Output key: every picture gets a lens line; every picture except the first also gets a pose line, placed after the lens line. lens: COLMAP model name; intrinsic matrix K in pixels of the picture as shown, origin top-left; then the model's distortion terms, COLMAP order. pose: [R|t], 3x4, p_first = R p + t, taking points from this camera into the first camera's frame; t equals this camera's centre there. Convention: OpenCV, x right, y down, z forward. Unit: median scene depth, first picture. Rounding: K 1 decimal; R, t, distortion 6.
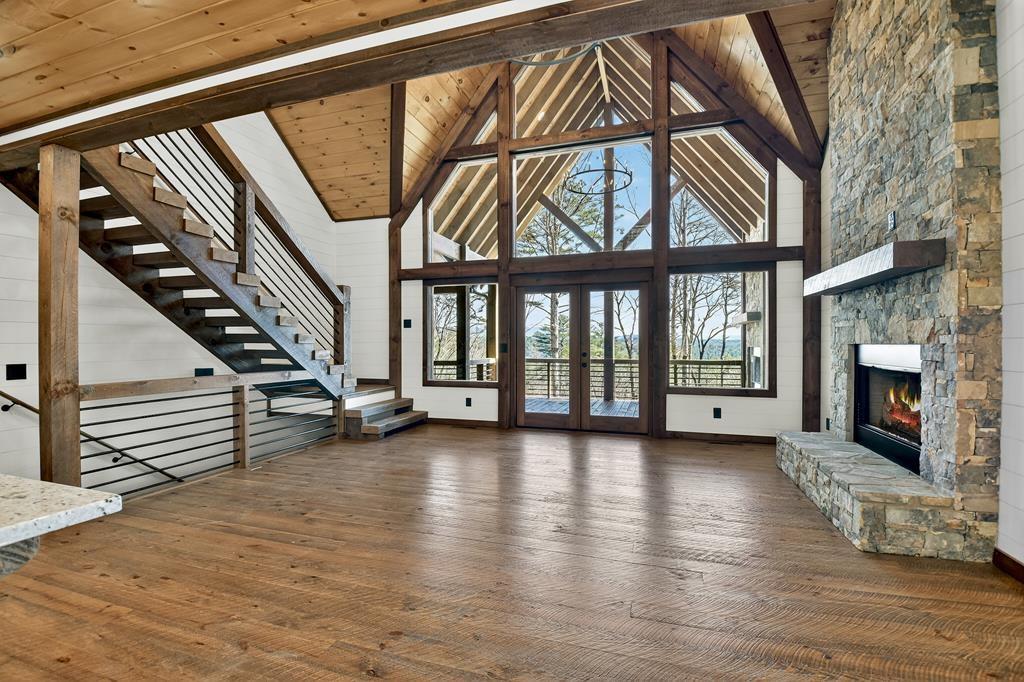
lens RADIAL K [[446.9, 0, 512.0], [0, 446.9, 341.0], [0, 0, 1]] dist [0.000663, -0.011519]
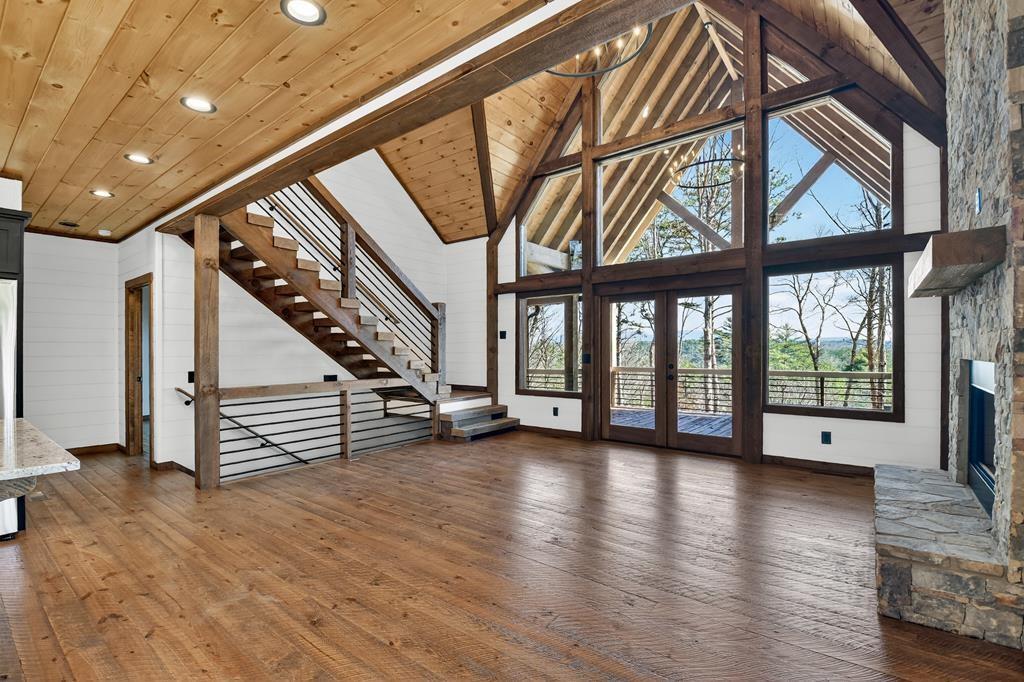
lens RADIAL K [[457.2, 0, 512.0], [0, 457.2, 341.0], [0, 0, 1]] dist [0.027801, -0.023611]
pose [[0.938646, -0.010952, -0.344710, 0.195115], [0.006333, 0.999874, -0.014523, -0.010230], [0.344825, 0.011449, 0.938597, -0.013176]]
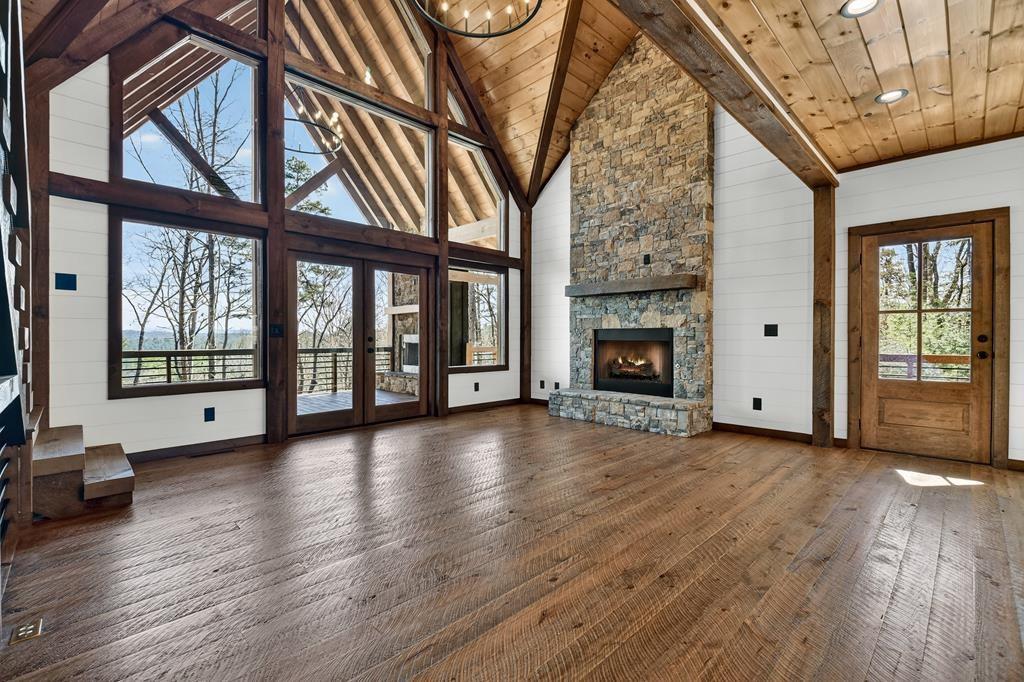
lens RADIAL K [[458.9, 0, 512.0], [0, 458.9, 341.0], [0, 0, 1]] dist [0.014132, -0.000023]
pose [[0.452698, -0.004290, 0.891654, -0.565733], [-0.007234, 0.999938, 0.008483, 0.025001], [-0.891635, -0.010291, 0.452639, 0.349640]]
